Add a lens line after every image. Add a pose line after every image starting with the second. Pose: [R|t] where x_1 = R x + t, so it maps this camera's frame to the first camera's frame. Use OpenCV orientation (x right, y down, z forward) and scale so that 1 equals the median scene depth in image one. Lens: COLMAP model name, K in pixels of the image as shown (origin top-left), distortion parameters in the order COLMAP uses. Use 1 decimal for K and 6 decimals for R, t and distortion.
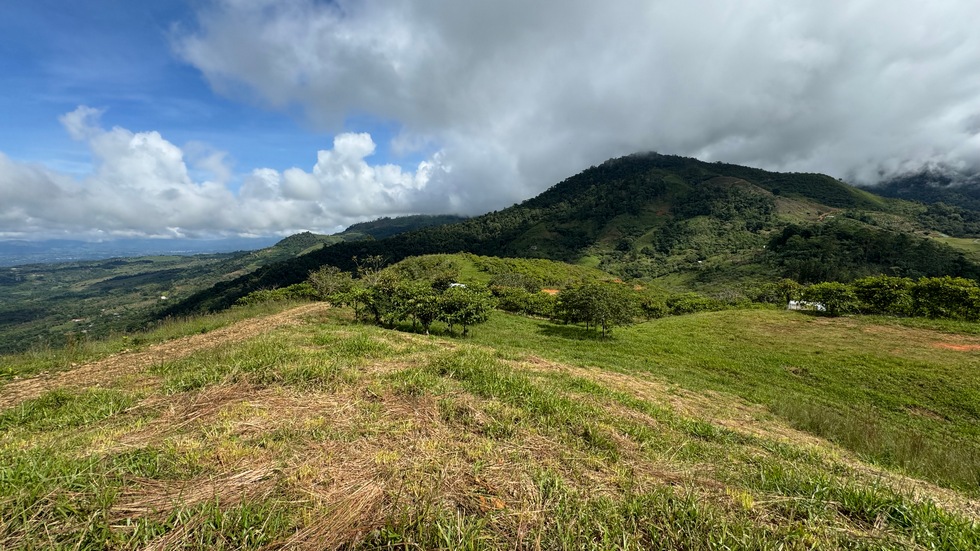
lens RADIAL K [[388.3, 0, 489.0], [0, 388.3, 271.8], [0, 0, 1]] dist [-0.004692, -0.000558]
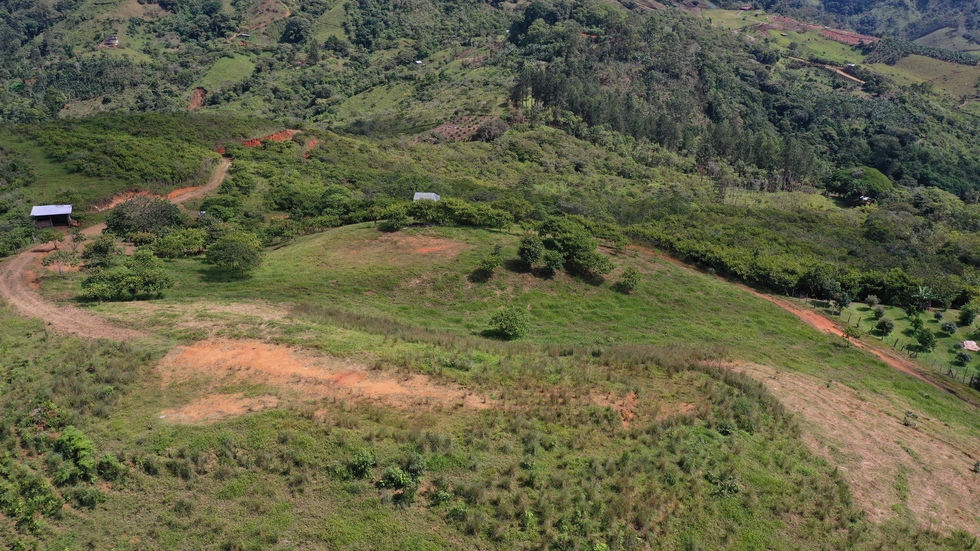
lens RADIAL K [[818.0, 0, 492.5], [0, 818.0, 270.0], [0, 0, 1]] dist [0.015354, 0.008255]
pose [[0.854123, -0.186081, 0.485641, -0.224824], [0.053746, 0.960381, 0.273459, -0.352879], [-0.517286, -0.207467, 0.830285, -1.130902]]
